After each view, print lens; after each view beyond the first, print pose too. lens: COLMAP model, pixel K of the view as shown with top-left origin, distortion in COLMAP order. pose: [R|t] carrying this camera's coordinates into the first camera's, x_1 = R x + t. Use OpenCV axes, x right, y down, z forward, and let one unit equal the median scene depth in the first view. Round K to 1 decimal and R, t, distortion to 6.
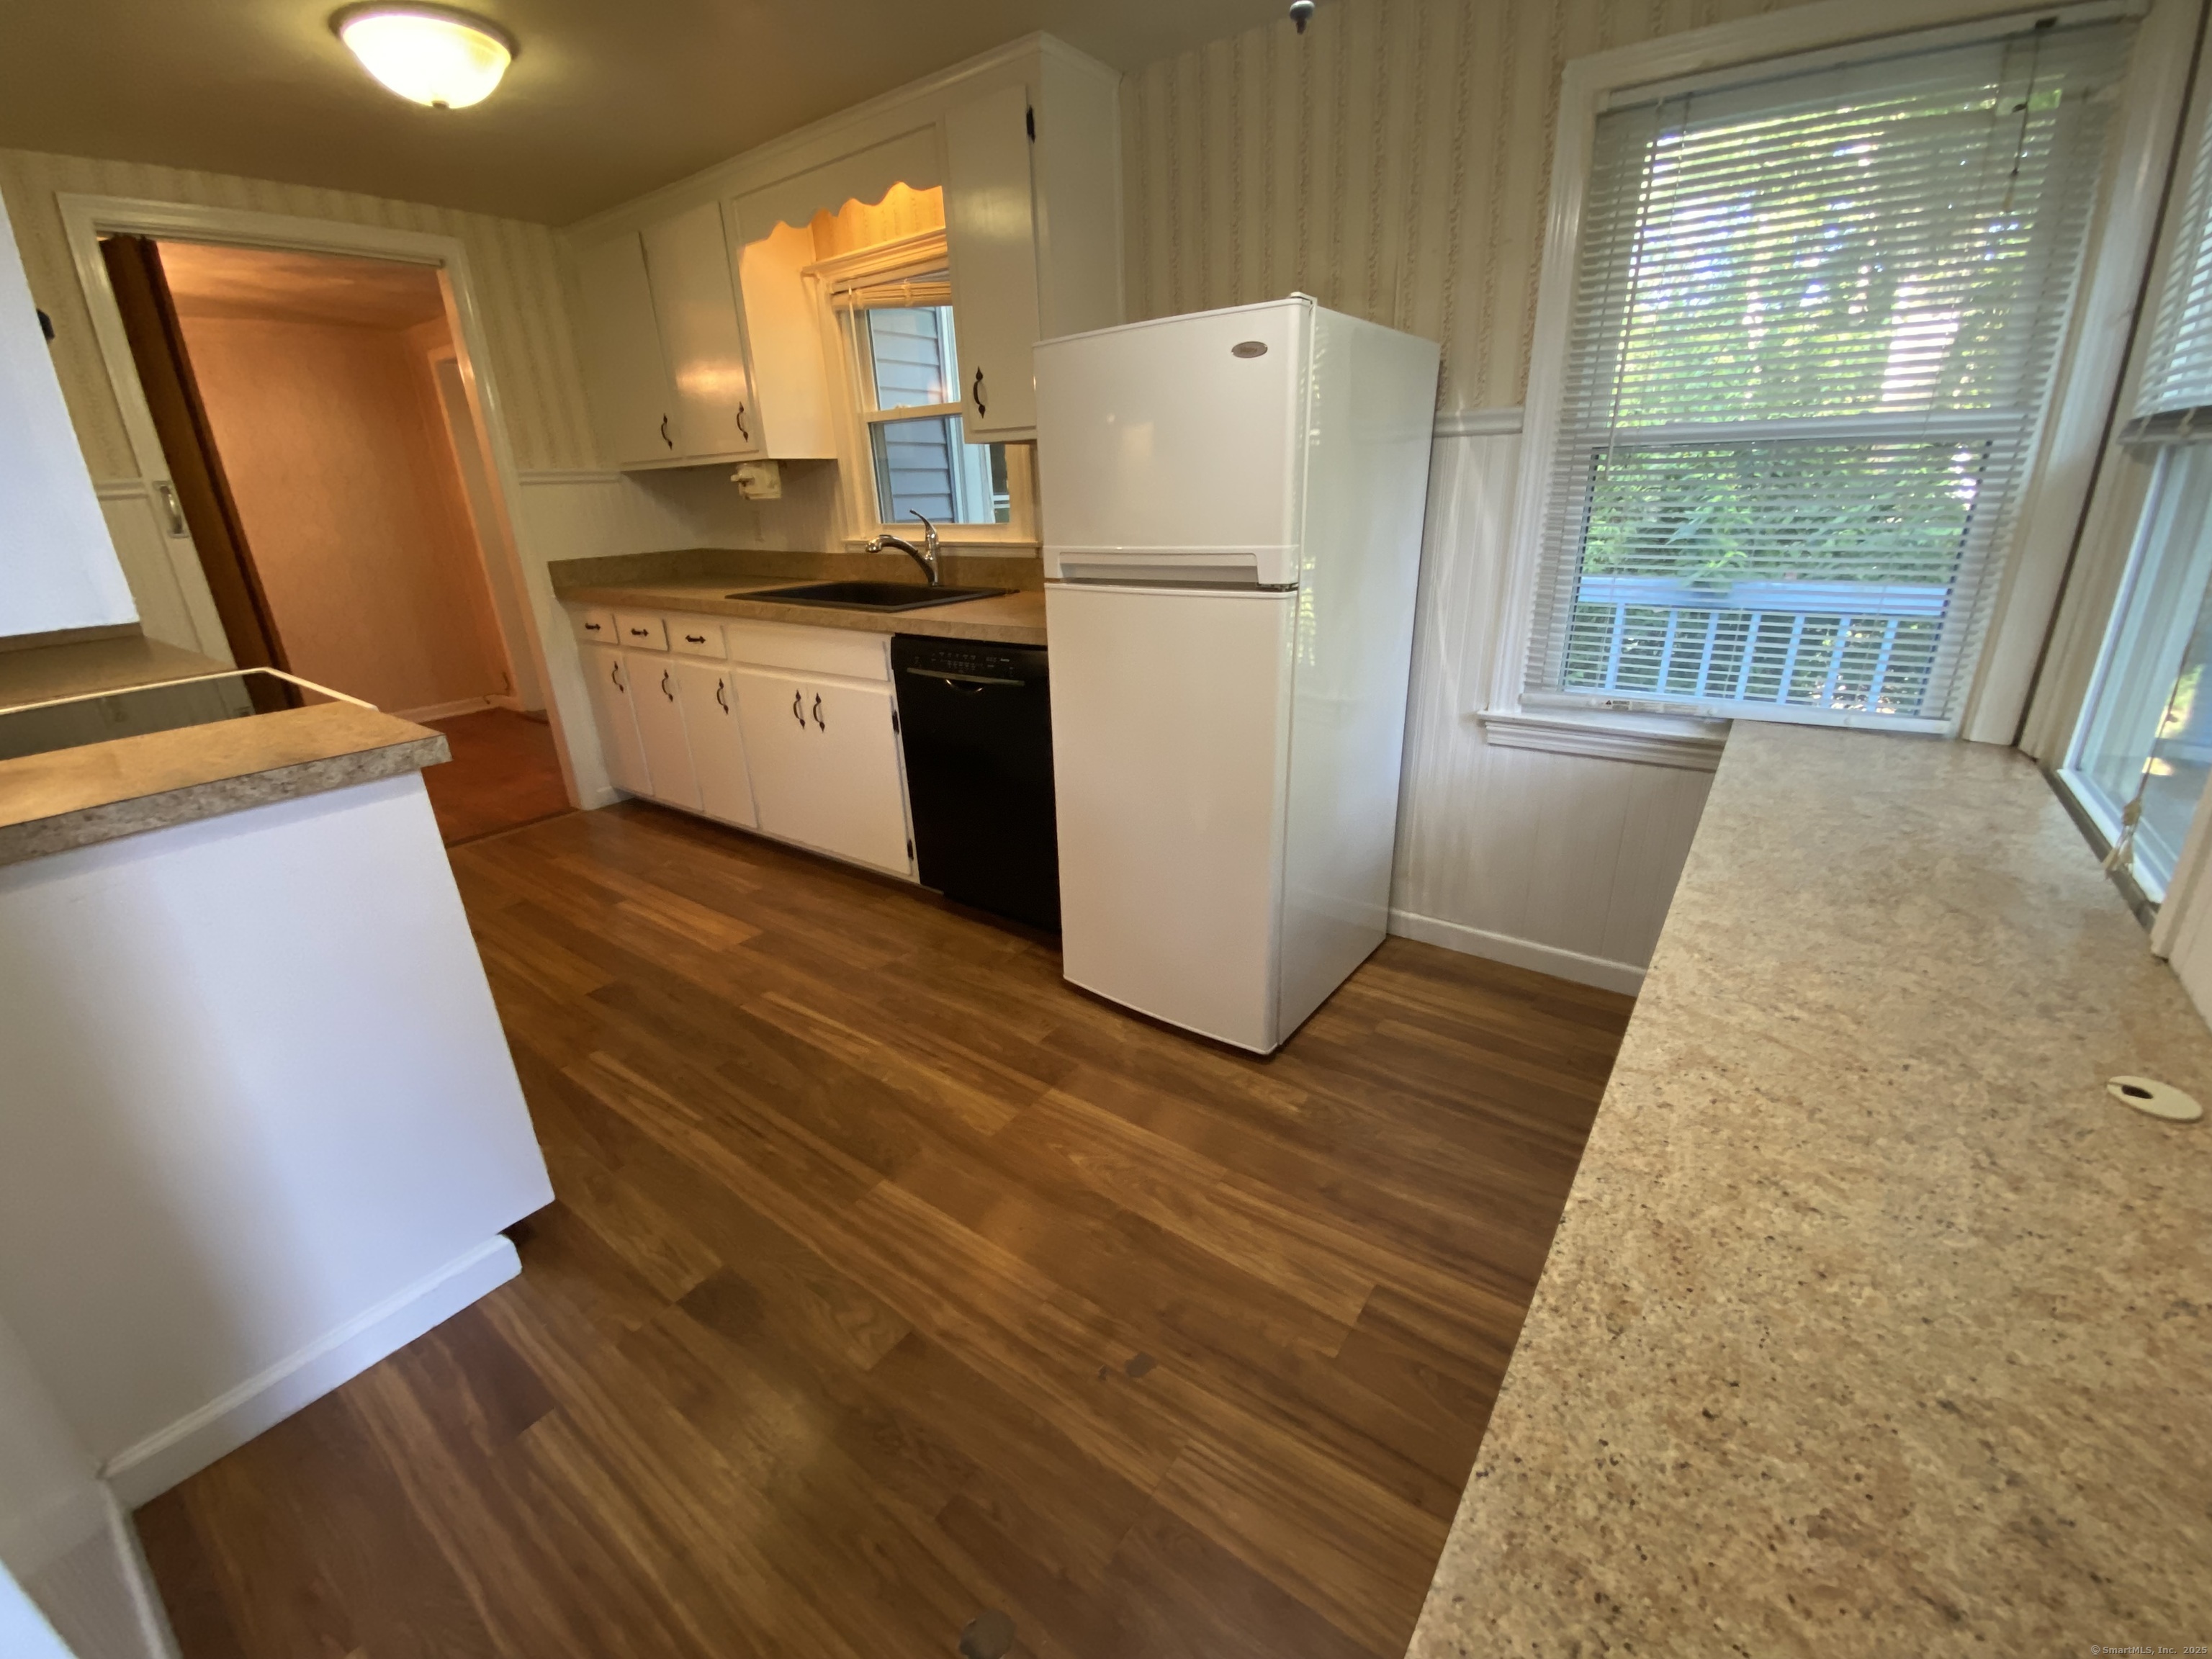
lens RADIAL K [[894.3, 0, 1112.1], [0, 894.3, 834.3], [0, 0, 1]] dist [0.056599, -0.037730]
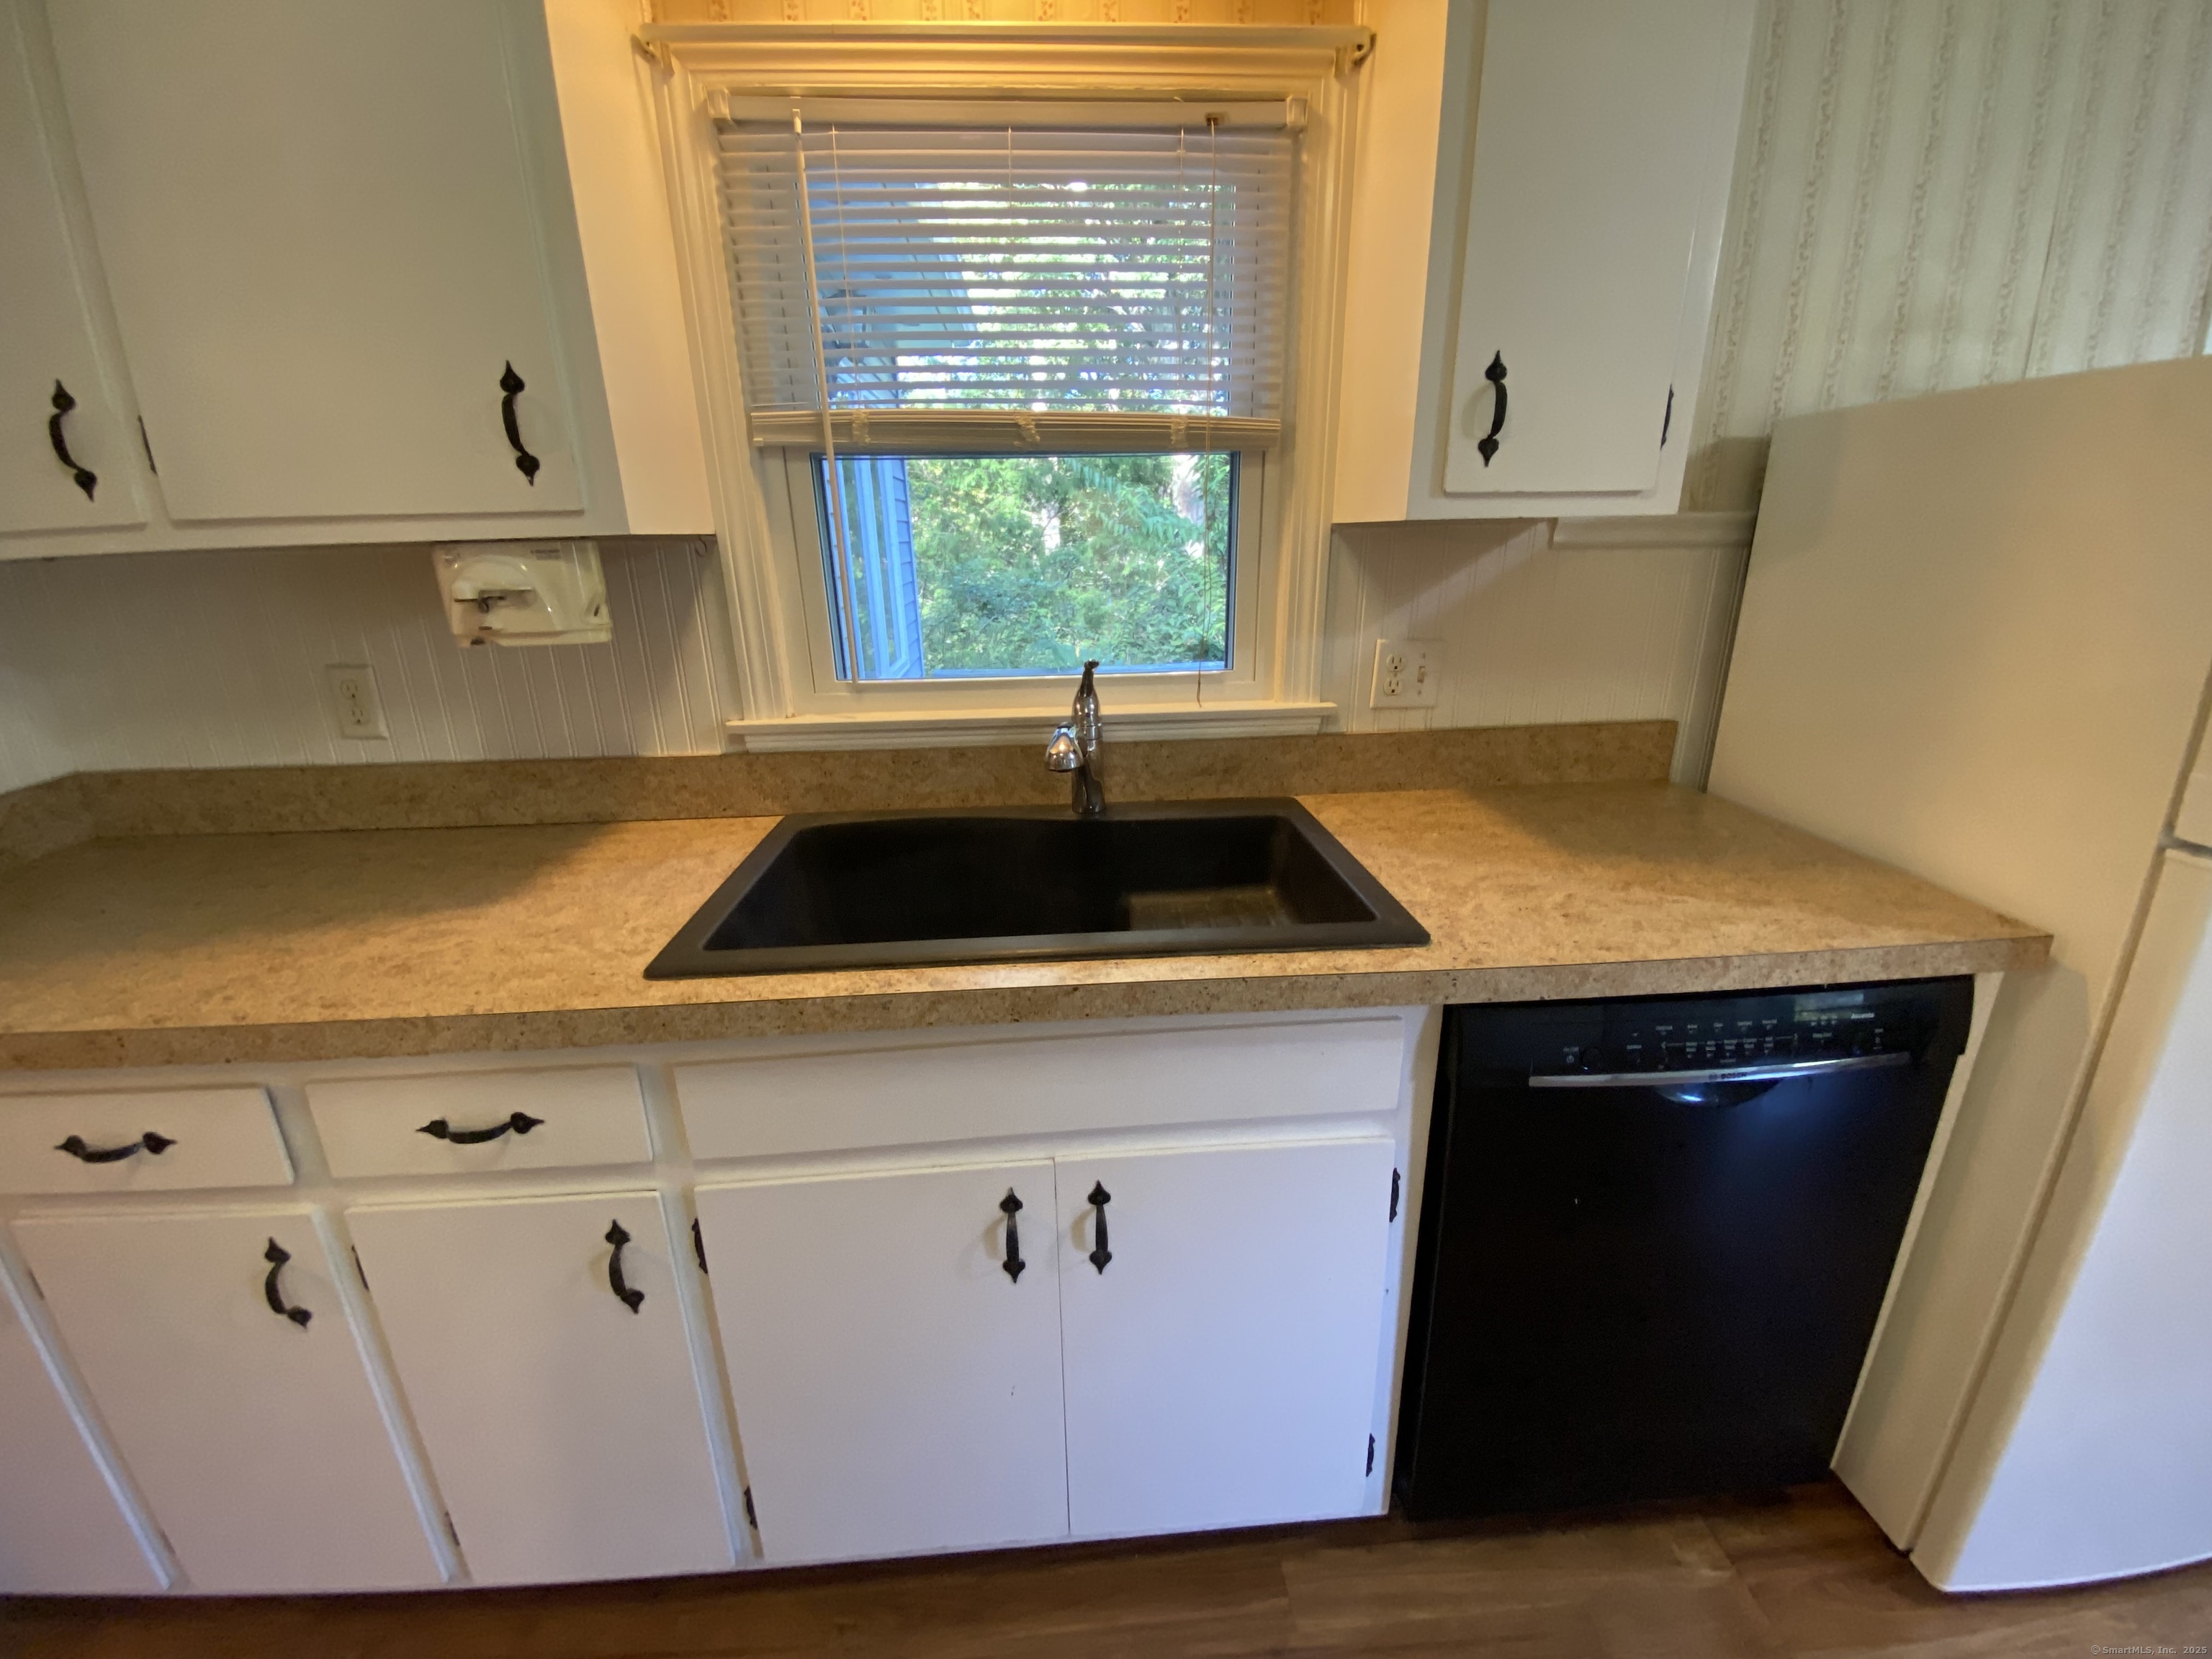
lens RADIAL K [[896.5, 0, 1109.6], [0, 896.5, 826.6], [0, 0, 1]] dist [0.064470, -0.038488]
pose [[0.756165, -0.183279, 0.628191, -0.792239], [0.225825, 0.974089, 0.012368, -0.446963], [-0.614181, 0.132509, 0.777961, 1.045128]]
